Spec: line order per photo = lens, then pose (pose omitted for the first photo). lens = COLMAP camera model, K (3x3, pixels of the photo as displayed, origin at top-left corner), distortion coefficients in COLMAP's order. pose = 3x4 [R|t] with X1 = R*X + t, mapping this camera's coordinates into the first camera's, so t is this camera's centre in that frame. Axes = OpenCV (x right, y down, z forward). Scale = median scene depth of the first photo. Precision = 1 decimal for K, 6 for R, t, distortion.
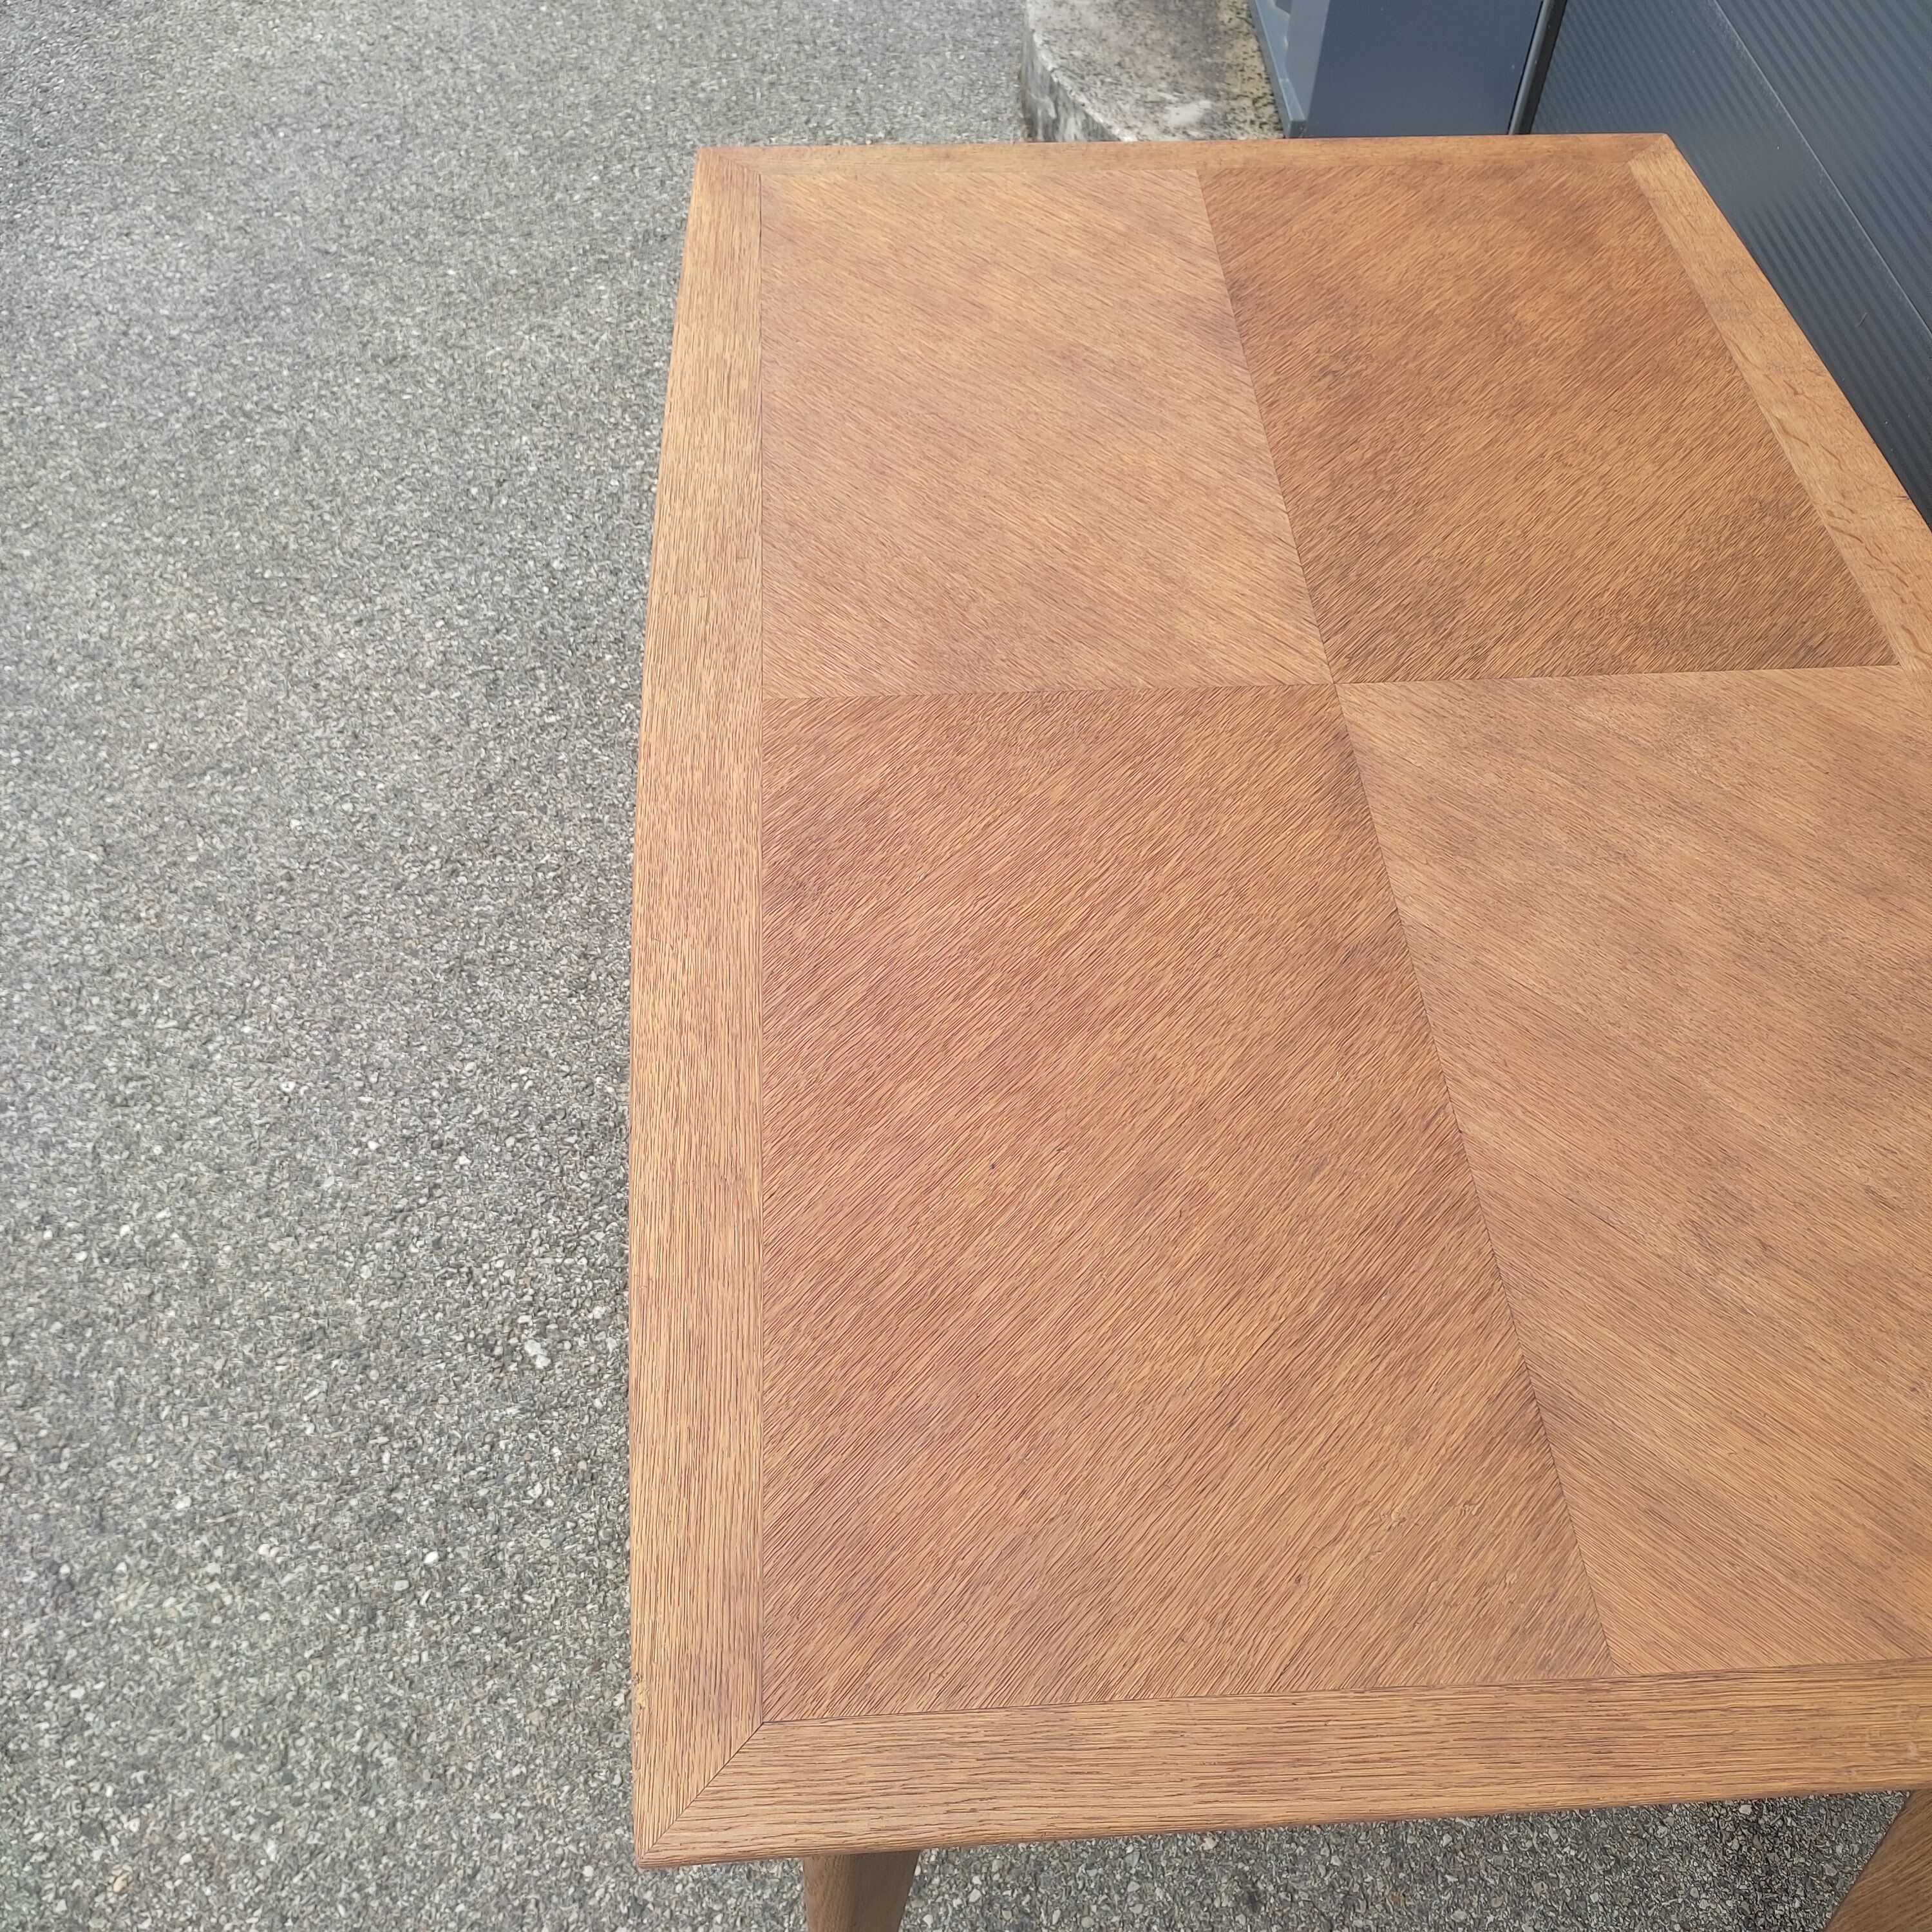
lens RADIAL K [[1912.2, 0, 961.8], [0, 1912.2, 951.5], [0, 0, 1]] dist [0.032044, 0.000000]
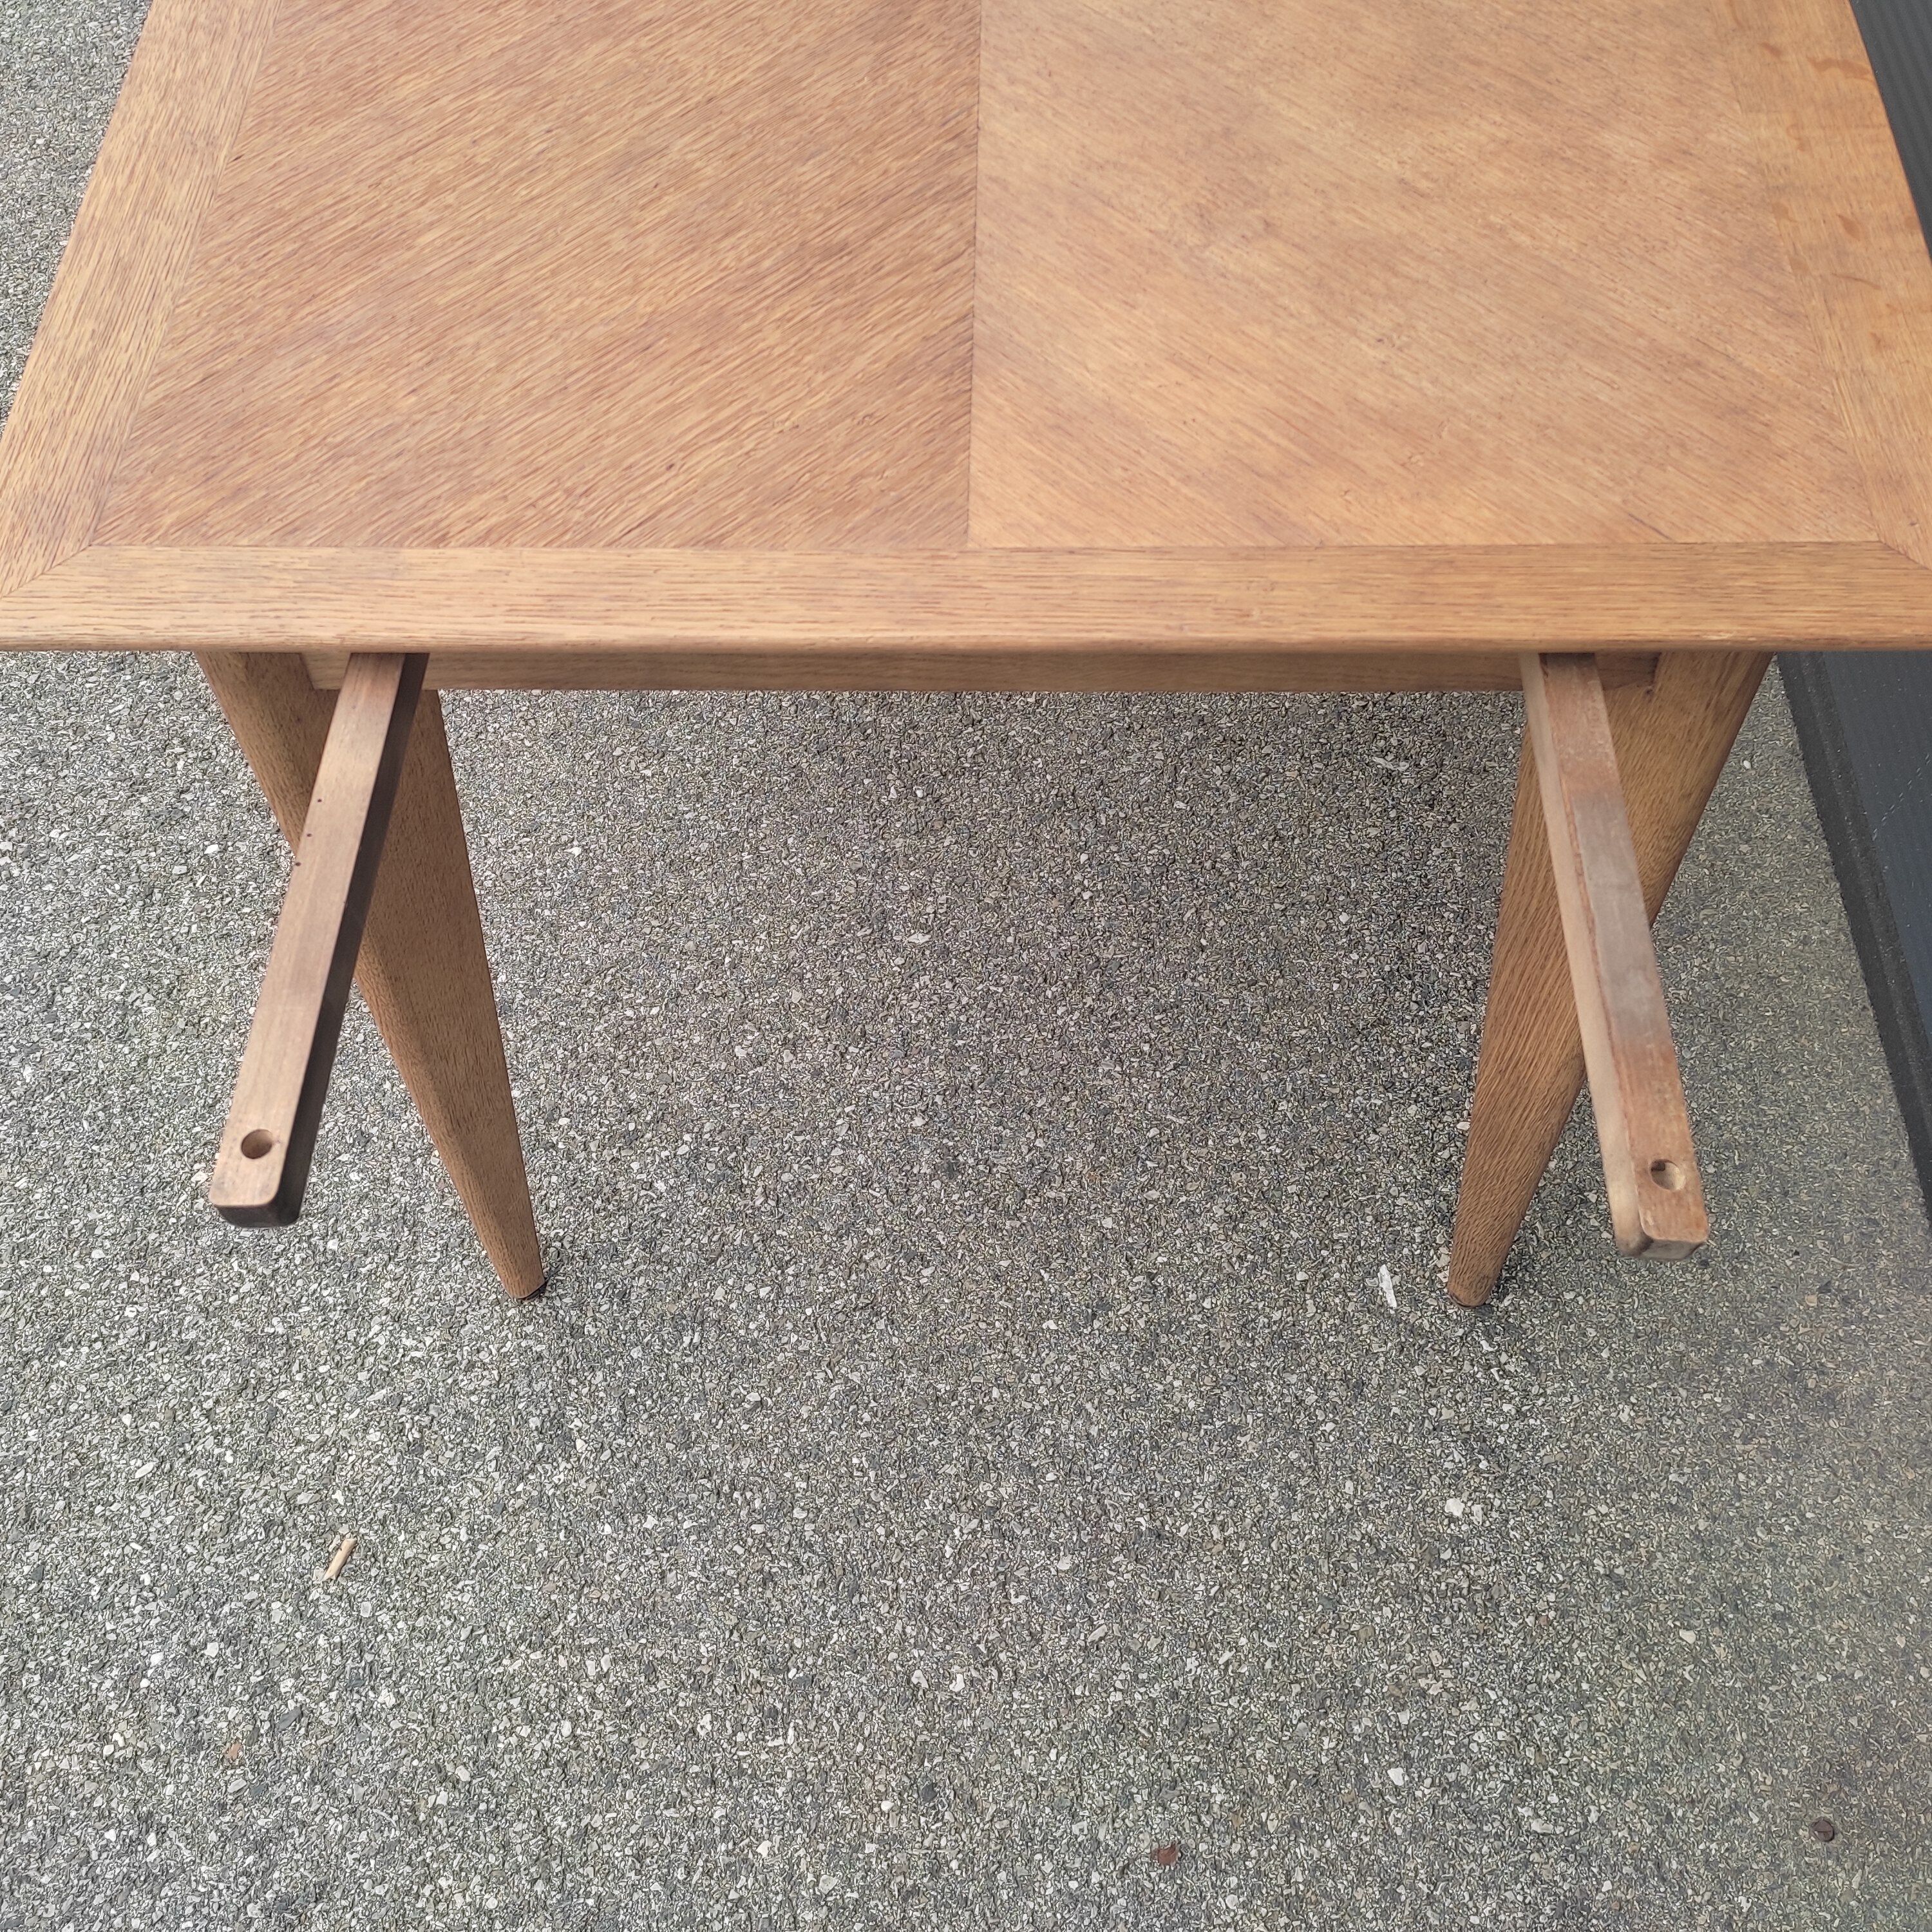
lens RADIAL K [[1912.2, 0, 963.6], [0, 1912.2, 972.7], [0, 0, 1]] dist [0.032044, 0.000000]
pose [[0.995275, 0.048737, -0.083980, 0.246744], [-0.037275, 0.990413, 0.133014, 0.264421], [0.089658, -0.129255, 0.987550, 0.015000]]
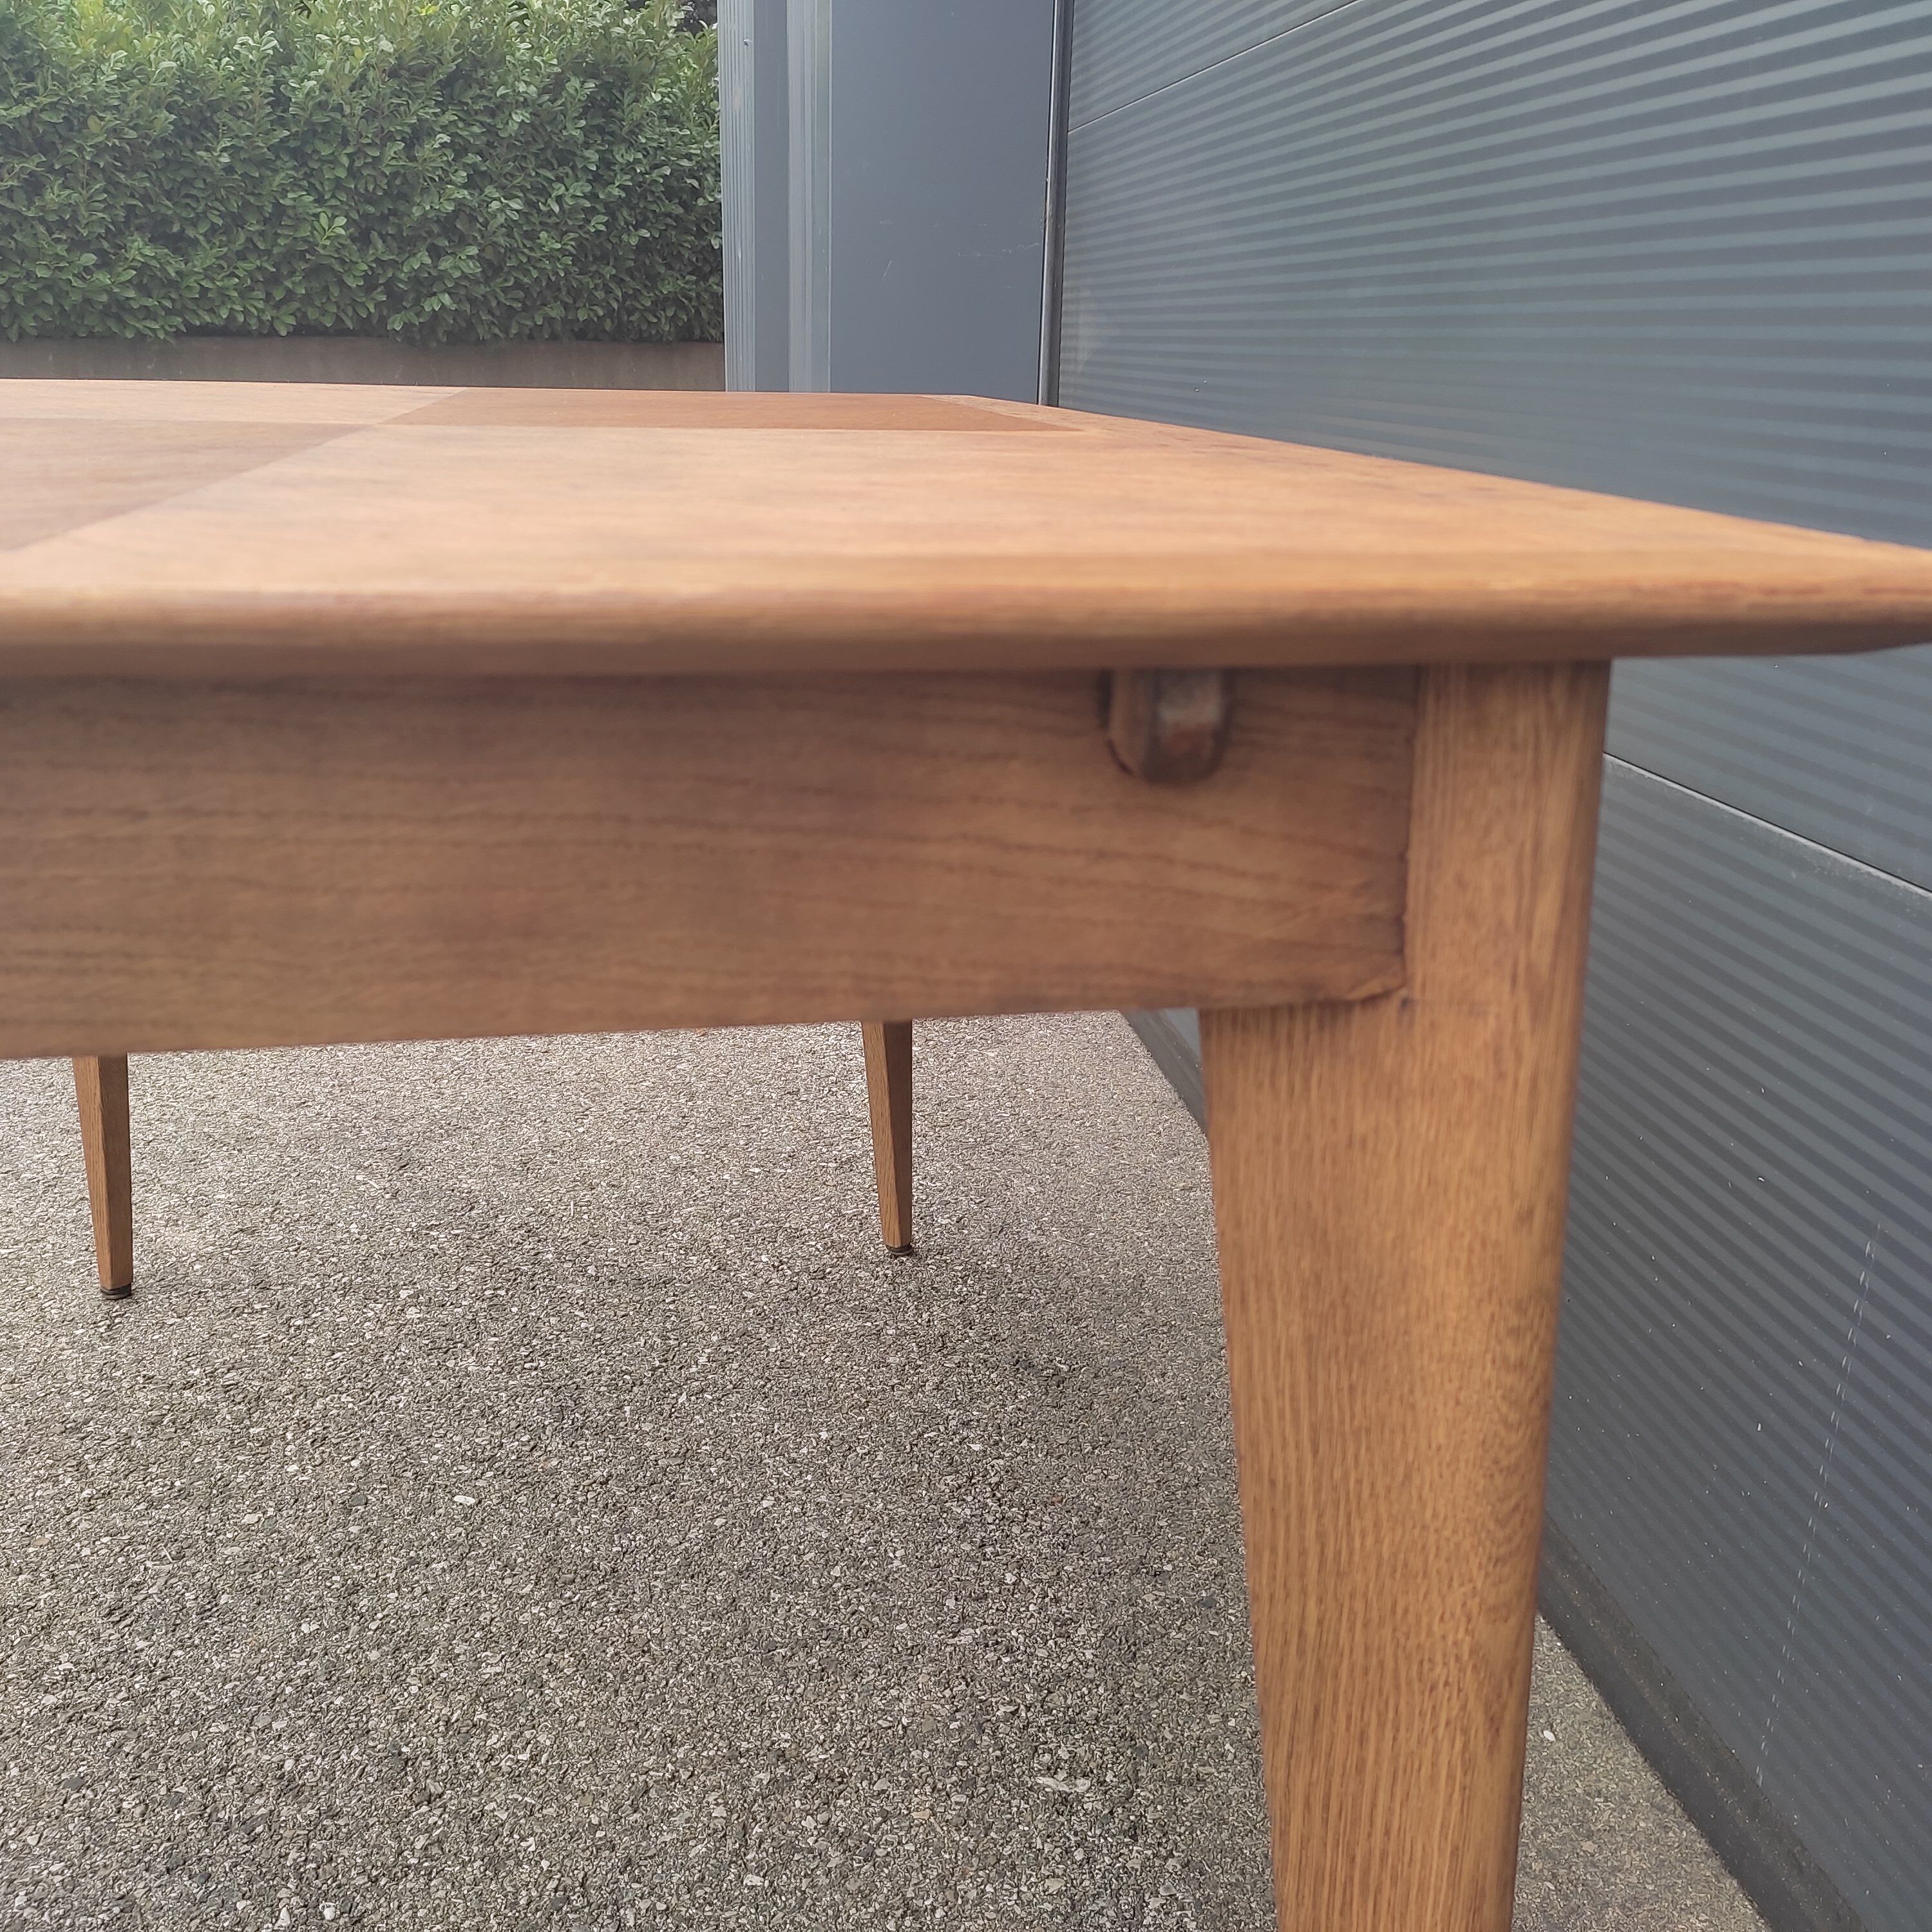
lens RADIAL K [[1912.2, 0, 954.1], [0, 1912.2, 975.2], [0, 0, 1]] dist [0.032044, 0.000000]
pose [[0.994892, -0.042450, 0.091580, 0.300053], [0.084343, 0.848039, -0.523178, 0.416210], [-0.055455, 0.528230, 0.847288, 0.373504]]
